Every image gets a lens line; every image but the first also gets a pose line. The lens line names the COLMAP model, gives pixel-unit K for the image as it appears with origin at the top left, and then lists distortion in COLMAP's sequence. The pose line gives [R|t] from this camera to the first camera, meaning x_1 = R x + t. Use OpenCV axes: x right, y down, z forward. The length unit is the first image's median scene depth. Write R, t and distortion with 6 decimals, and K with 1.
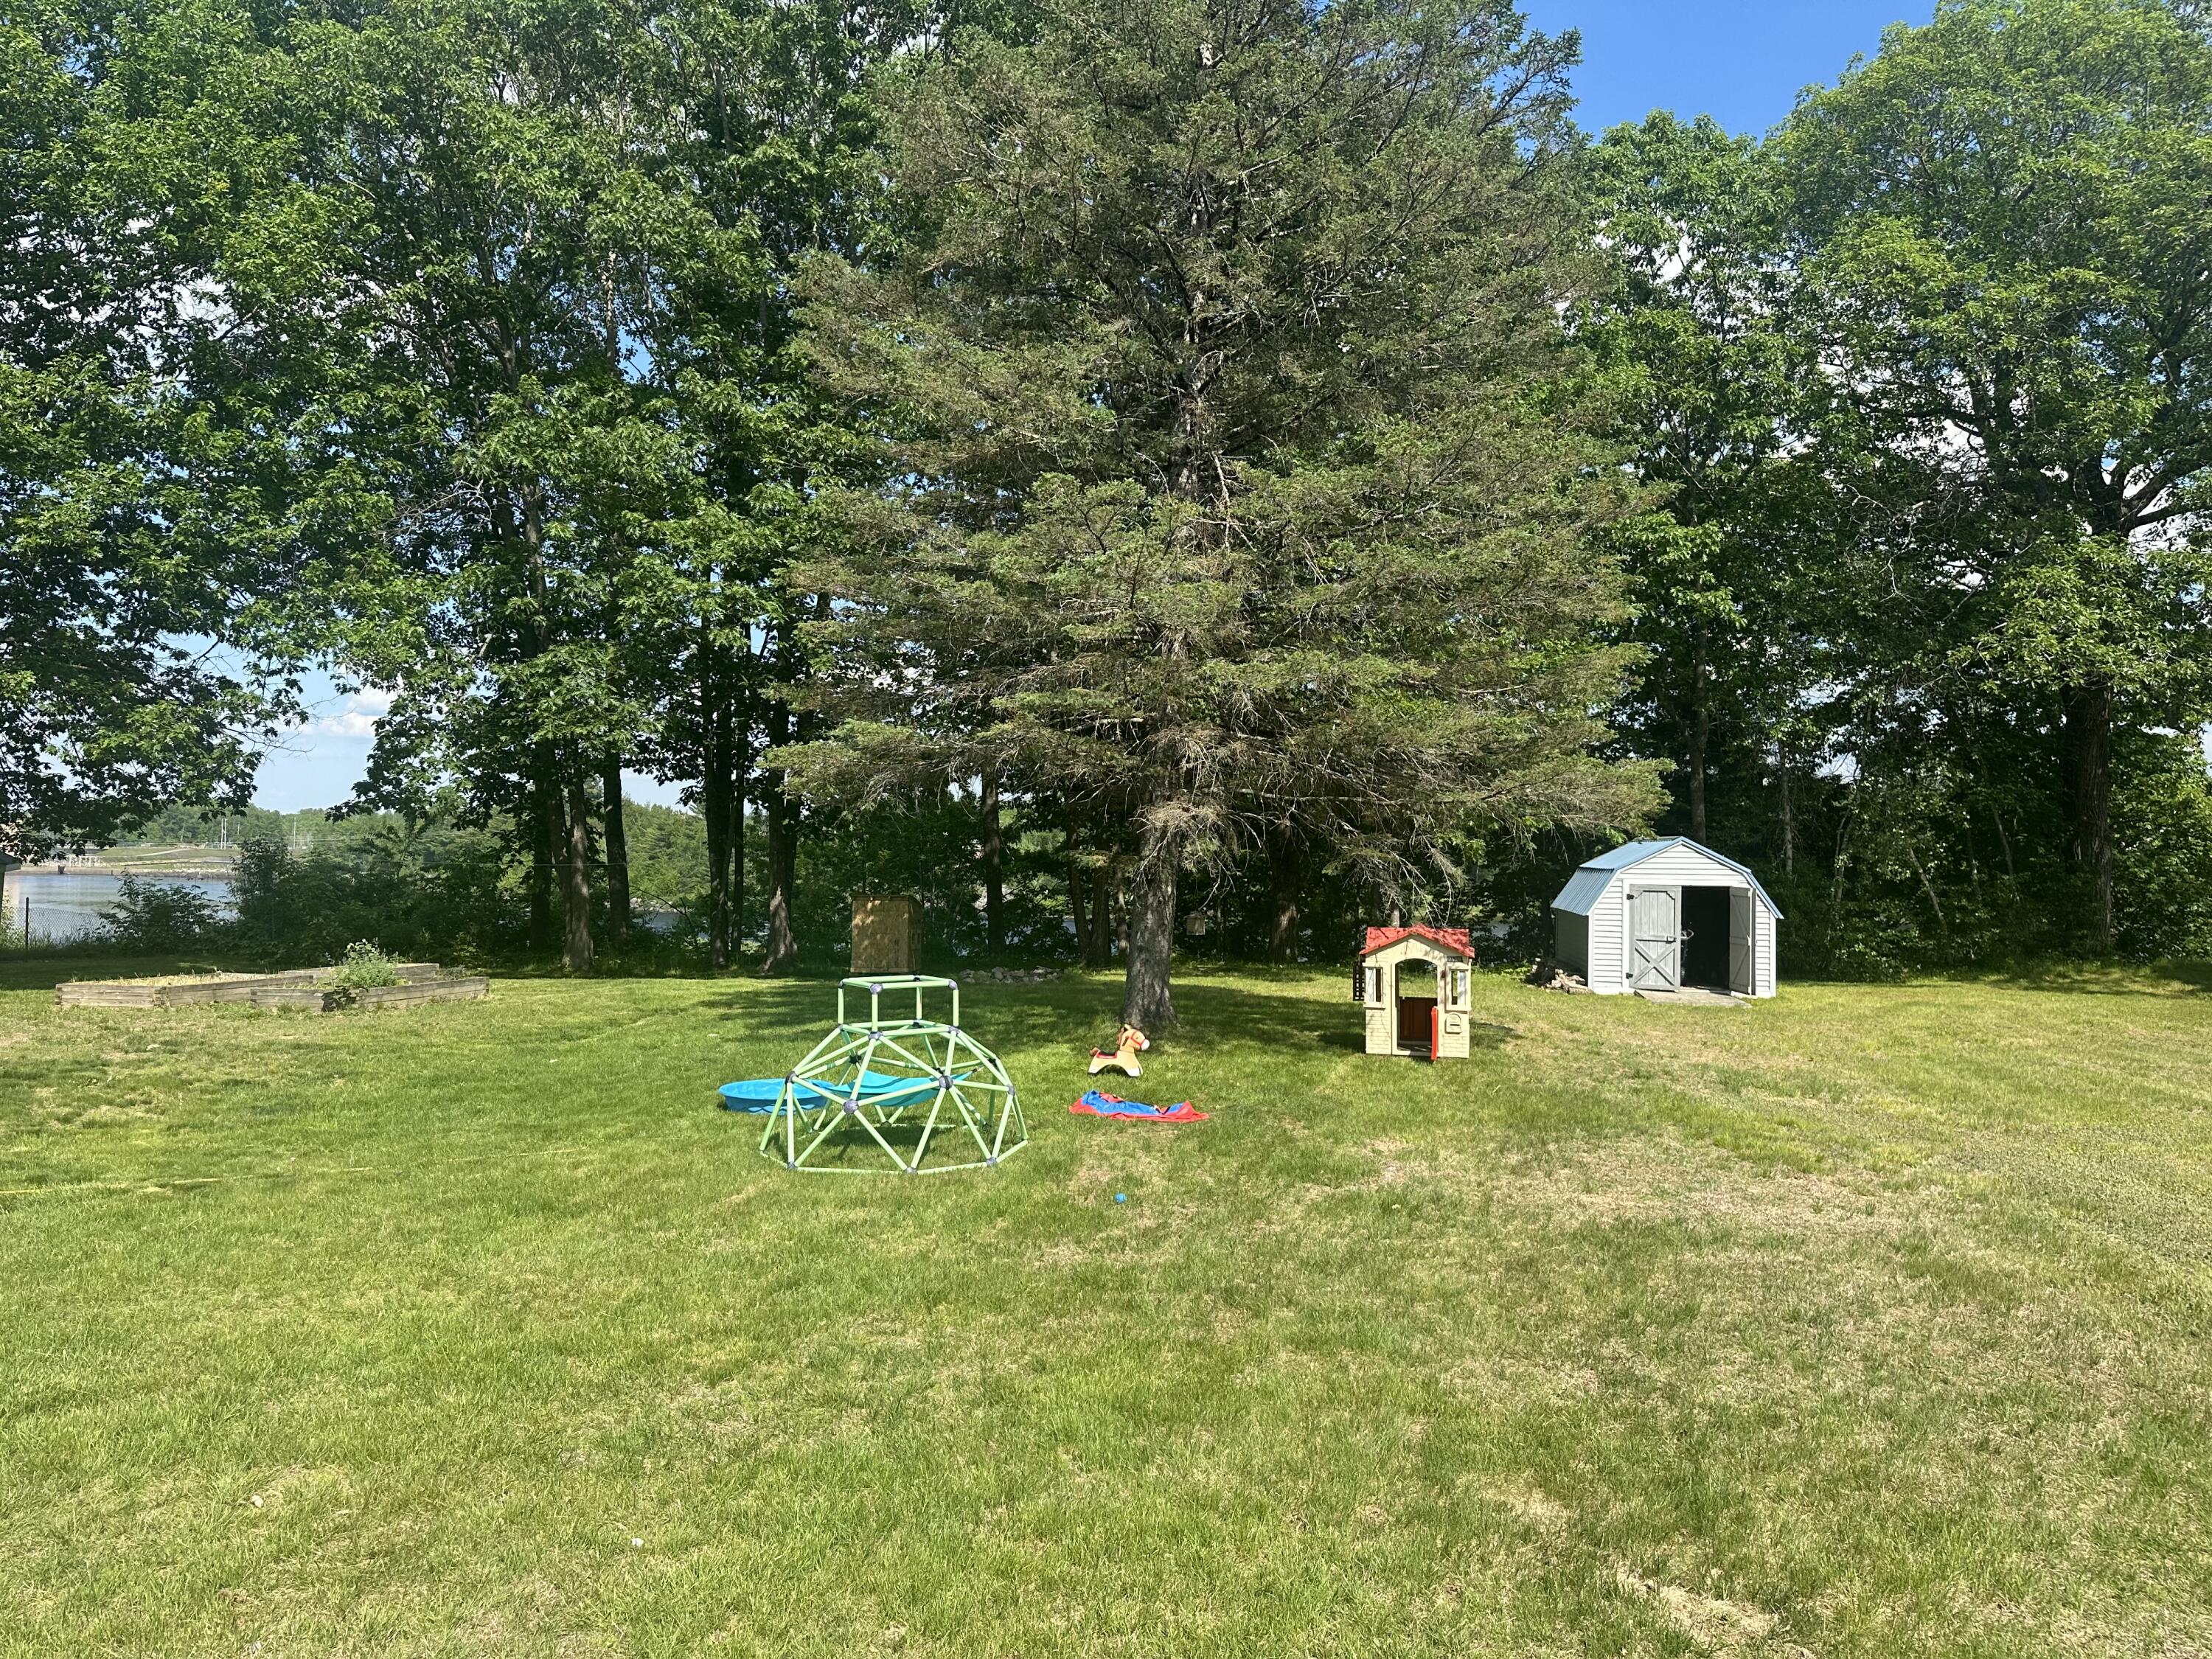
lens RADIAL K [[1544.9, 0, 1108.3], [0, 1544.9, 817.5], [0, 0, 1]] dist [0.169815, -0.335679]
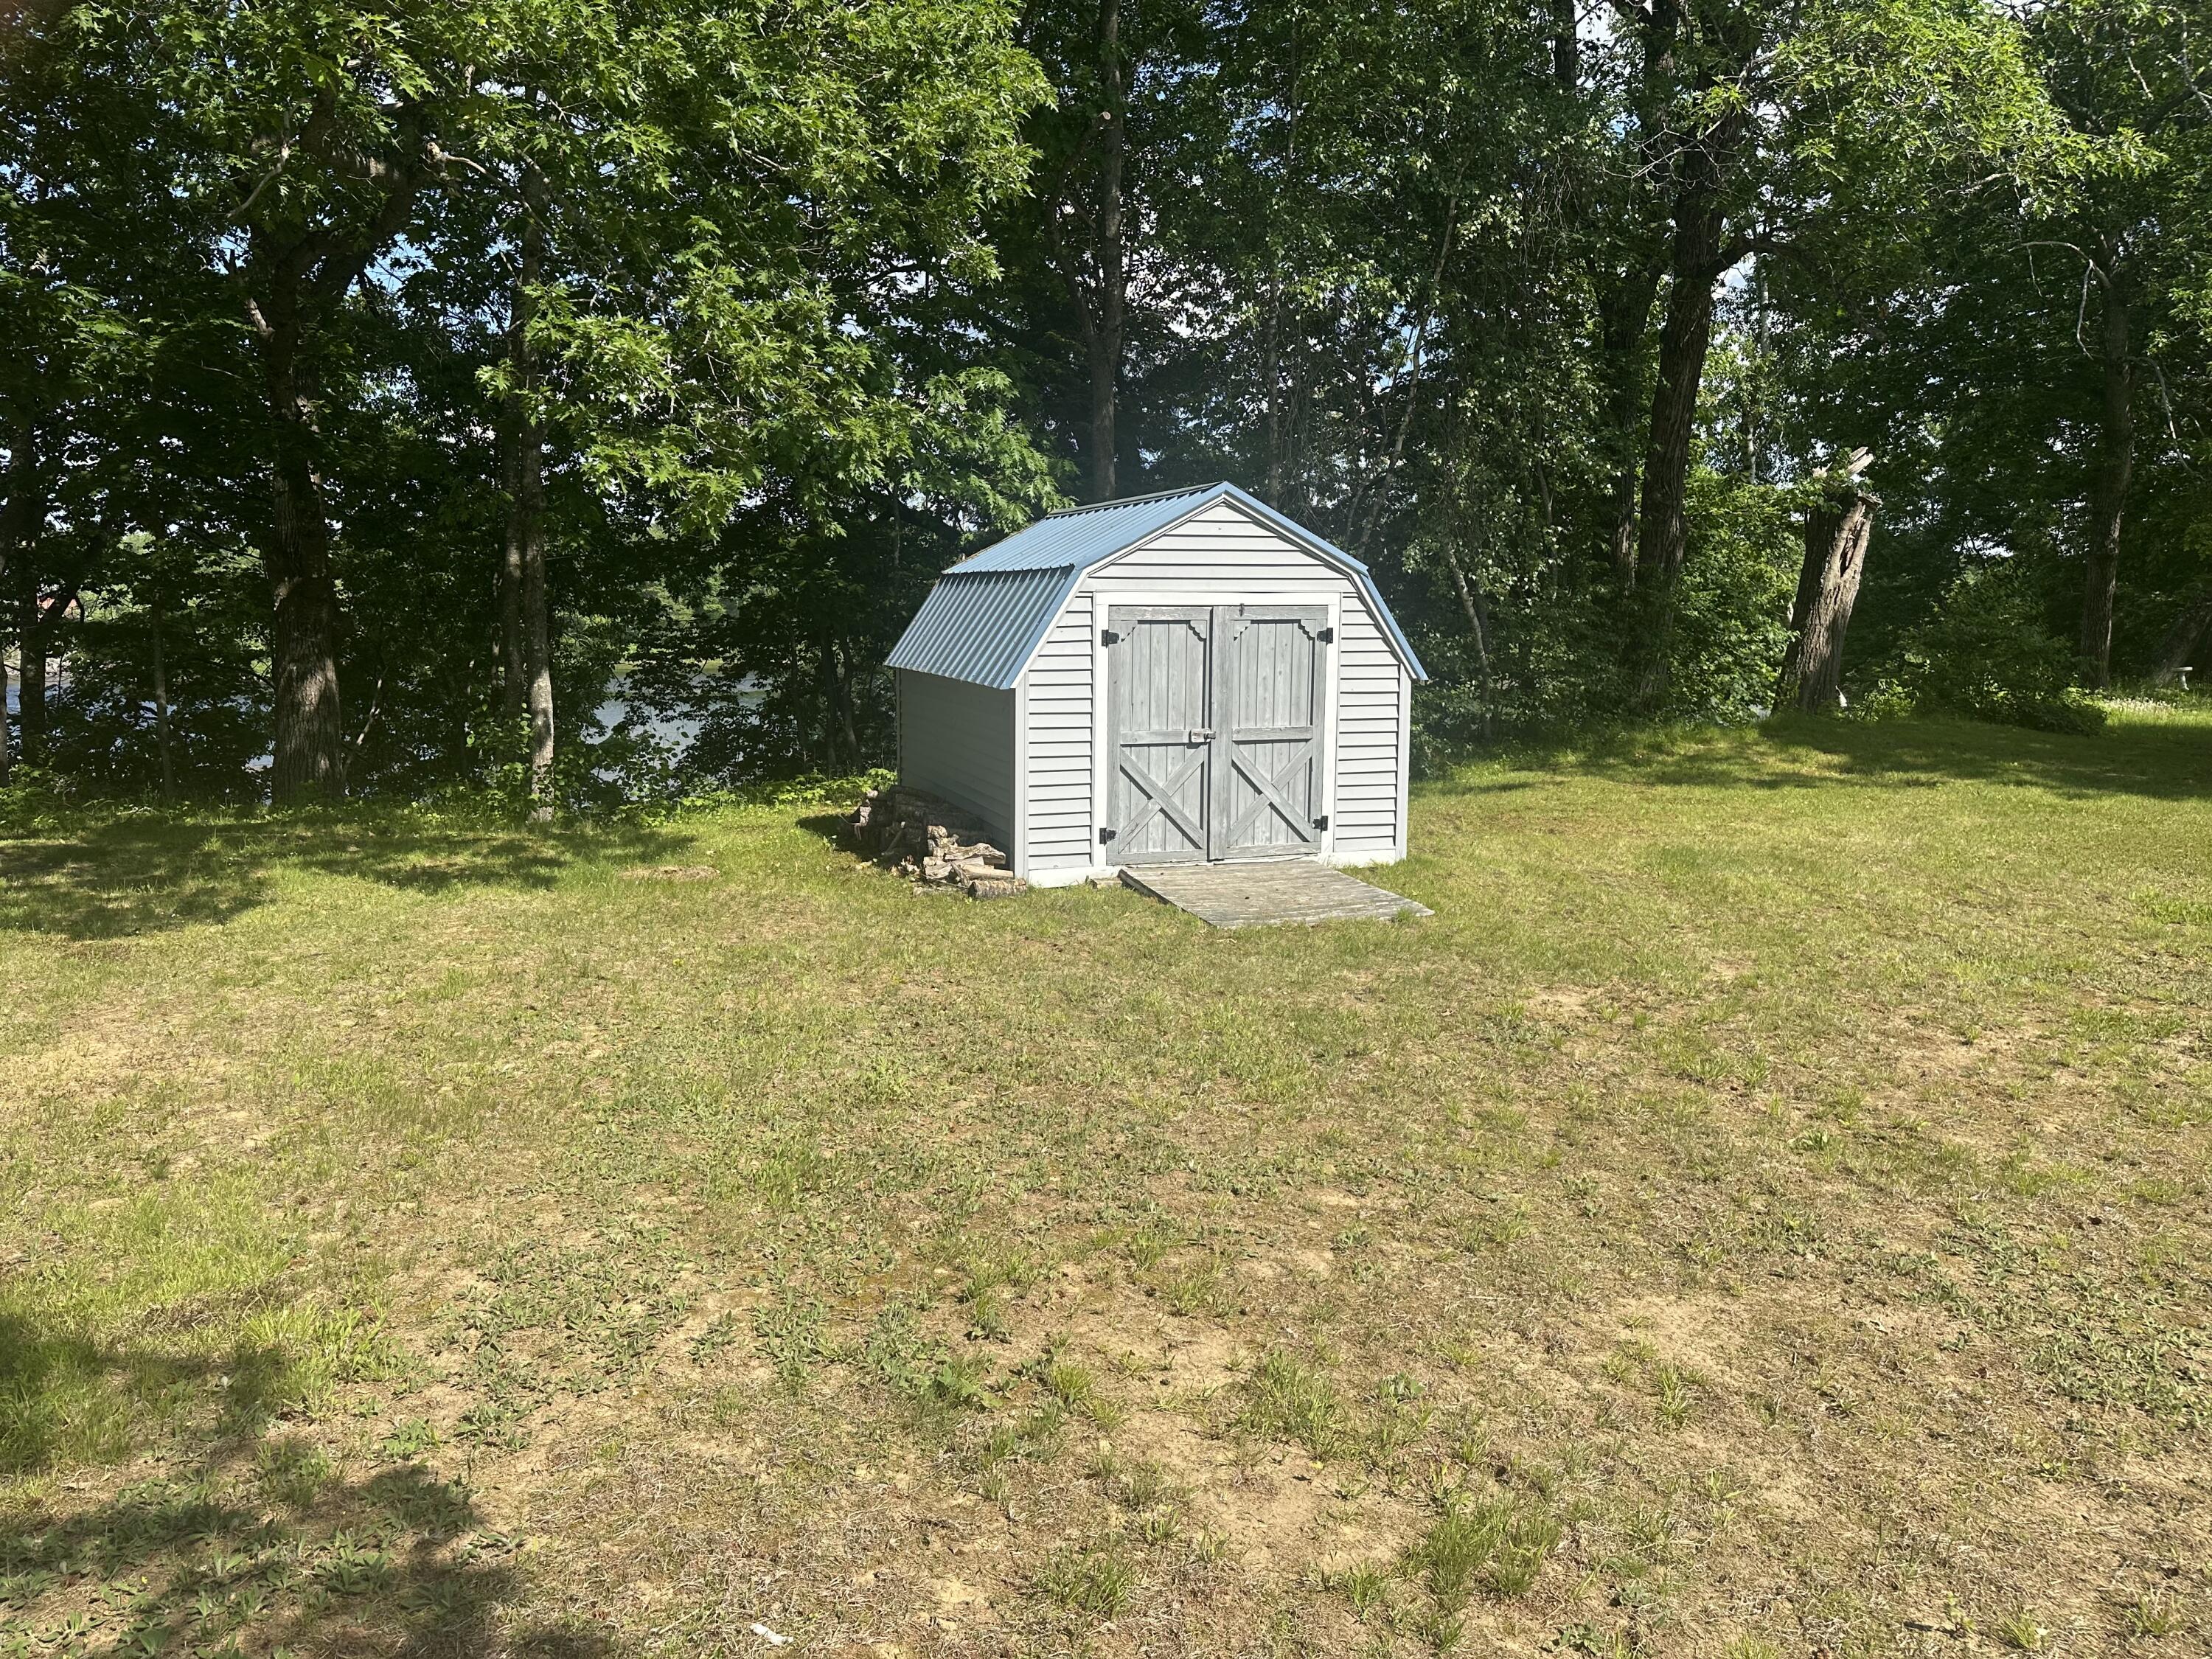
lens RADIAL K [[1544.9, 0, 1108.3], [0, 1544.9, 817.5], [0, 0, 1]] dist [0.169815, -0.335679]
pose [[0.885429, -0.060751, 0.460788, 0.149282], [-0.013698, 0.987579, 0.156526, 0.034074], [-0.464573, -0.144905, 0.873598, 0.649456]]
